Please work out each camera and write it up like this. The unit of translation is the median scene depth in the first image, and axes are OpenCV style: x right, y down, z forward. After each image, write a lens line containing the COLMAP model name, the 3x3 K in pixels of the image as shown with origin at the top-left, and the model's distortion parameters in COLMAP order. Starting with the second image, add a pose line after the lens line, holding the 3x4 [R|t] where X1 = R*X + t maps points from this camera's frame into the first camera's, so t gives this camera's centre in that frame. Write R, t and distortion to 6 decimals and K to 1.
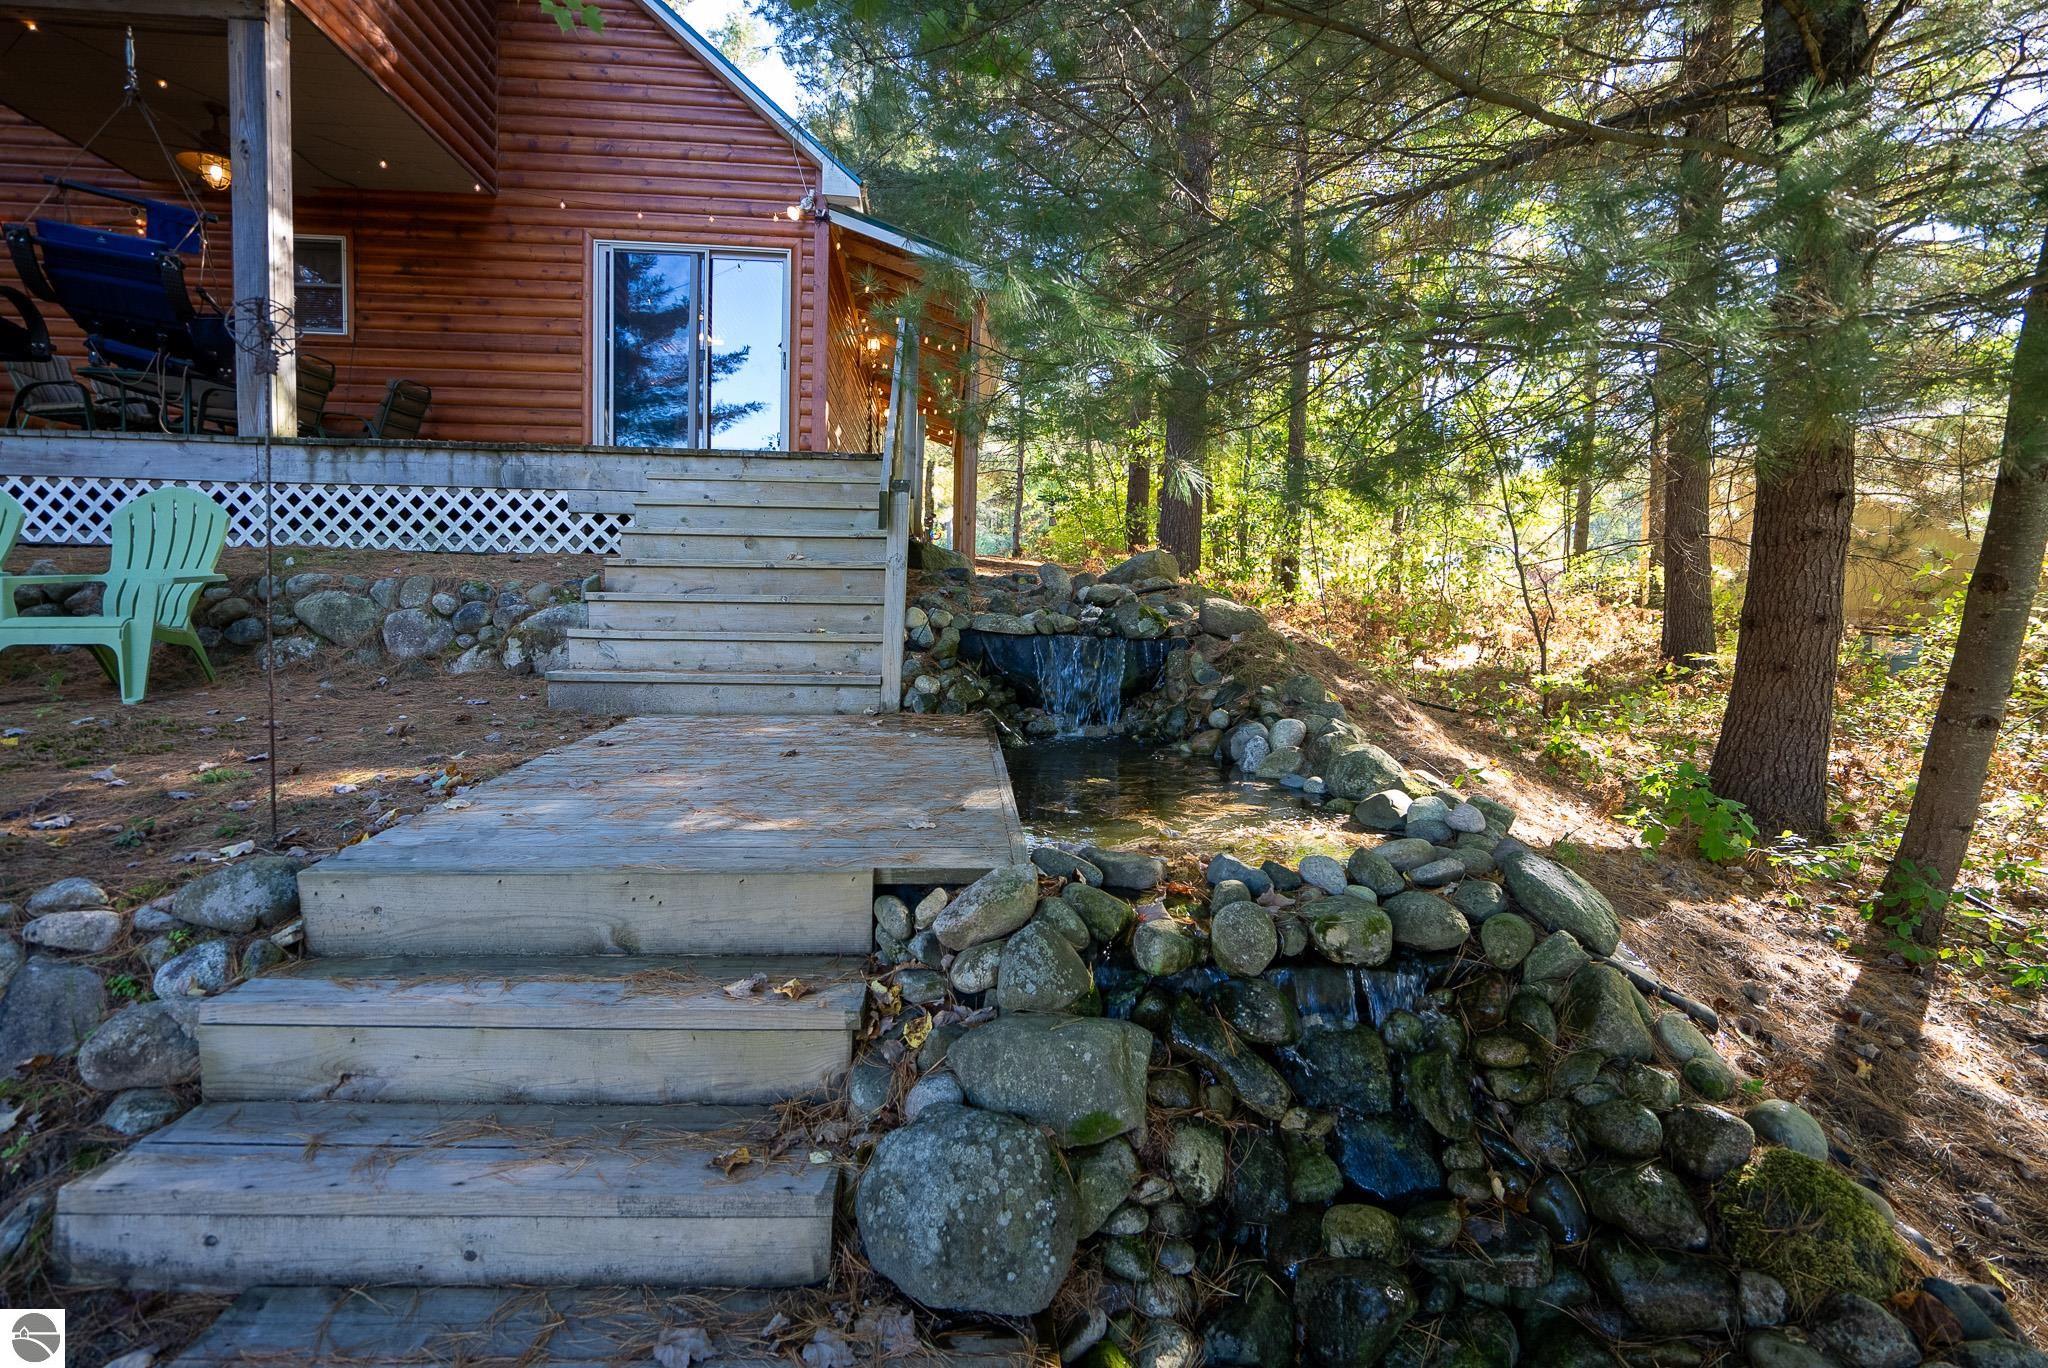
lens RADIAL K [[943.5, 0, 1010.5], [0, 943.5, 689.5], [0, 0, 1]] dist [-0.035299, 0.003268]
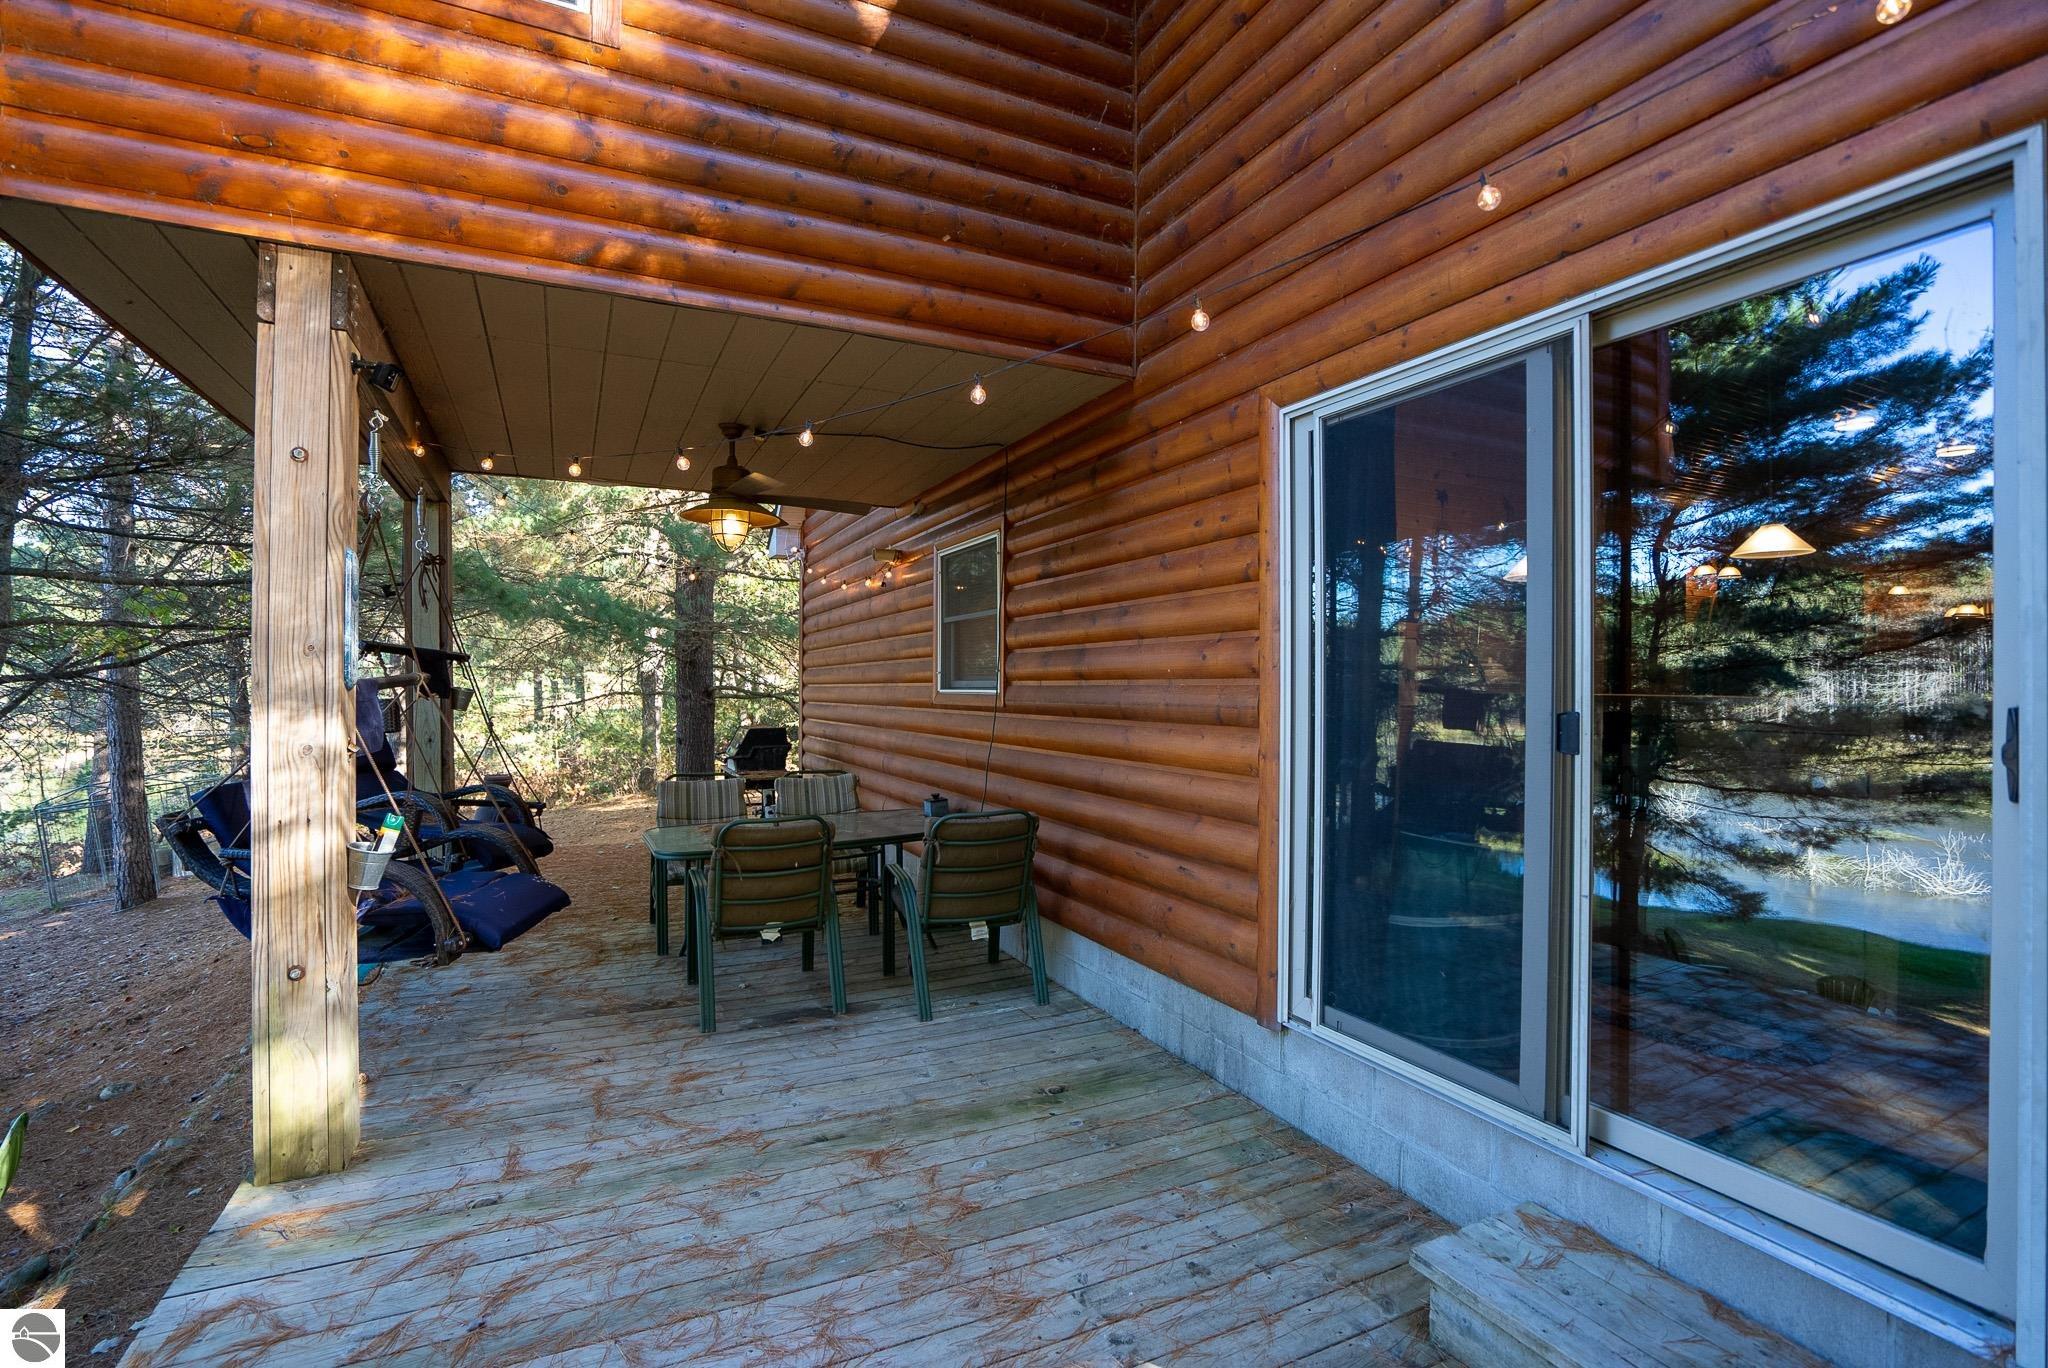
lens RADIAL K [[943.5, 0, 1015.1], [0, 943.5, 687.0], [0, 0, 1]] dist [-0.035299, 0.003268]
pose [[0.353039, -0.021328, -0.935365, -0.215347], [-0.065672, 0.996709, -0.047514, -0.510022], [0.933301, 0.078202, 0.350477, 1.132998]]
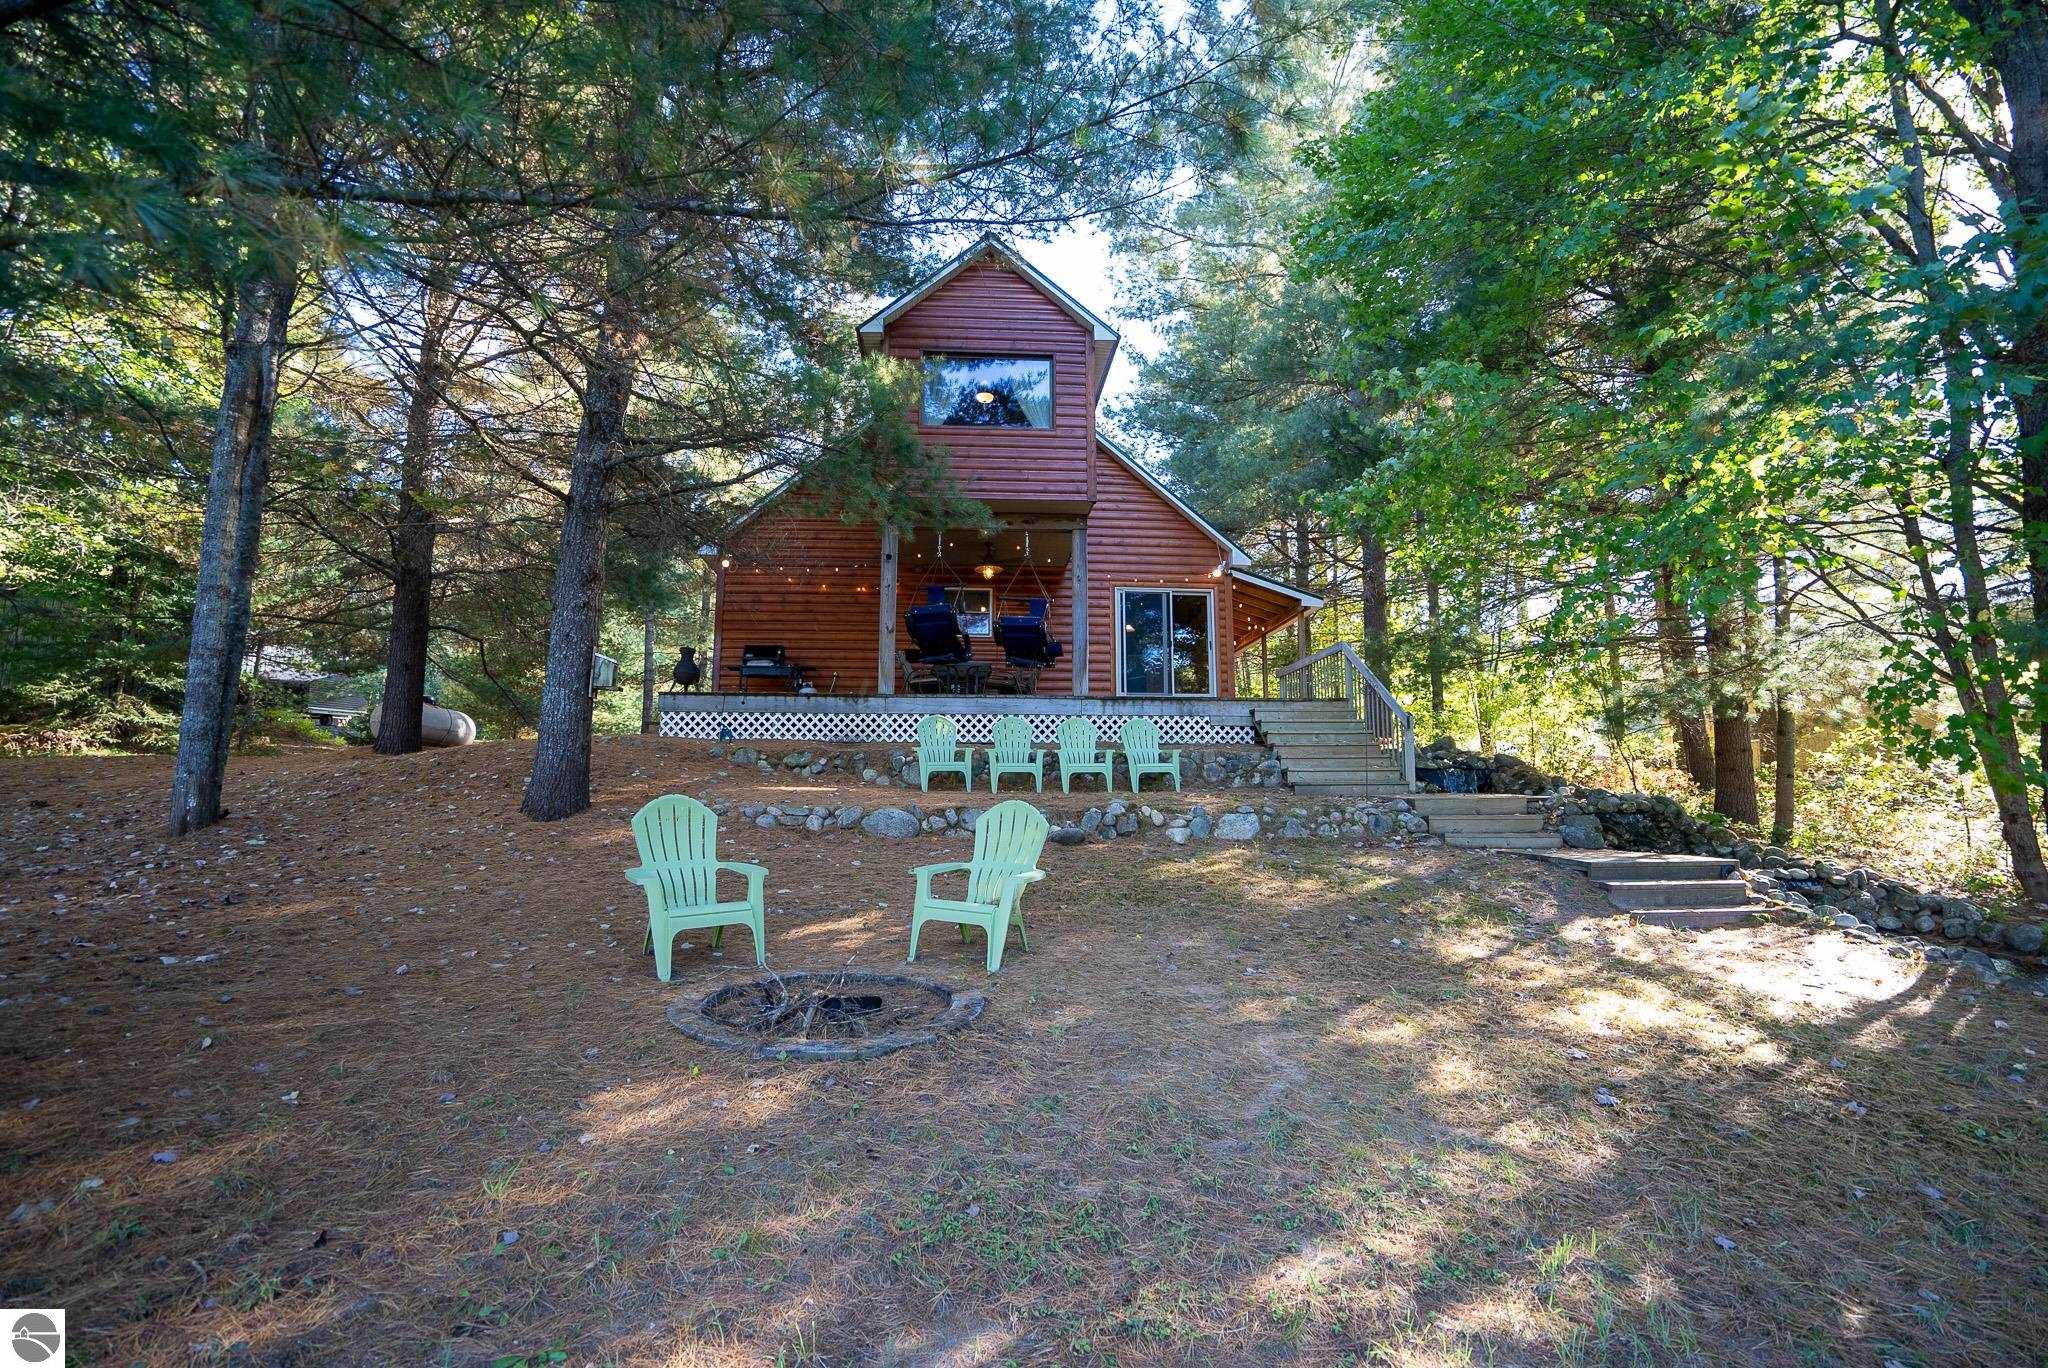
lens RADIAL K [[943.5, 0, 1027.6], [0, 943.5, 696.7], [0, 0, 1]] dist [-0.035299, 0.003268]
pose [[0.999623, -0.027317, -0.002795, -0.910251], [0.026161, 0.978337, -0.205357, 0.205290], [0.008344, 0.205207, 0.978683, -1.285501]]
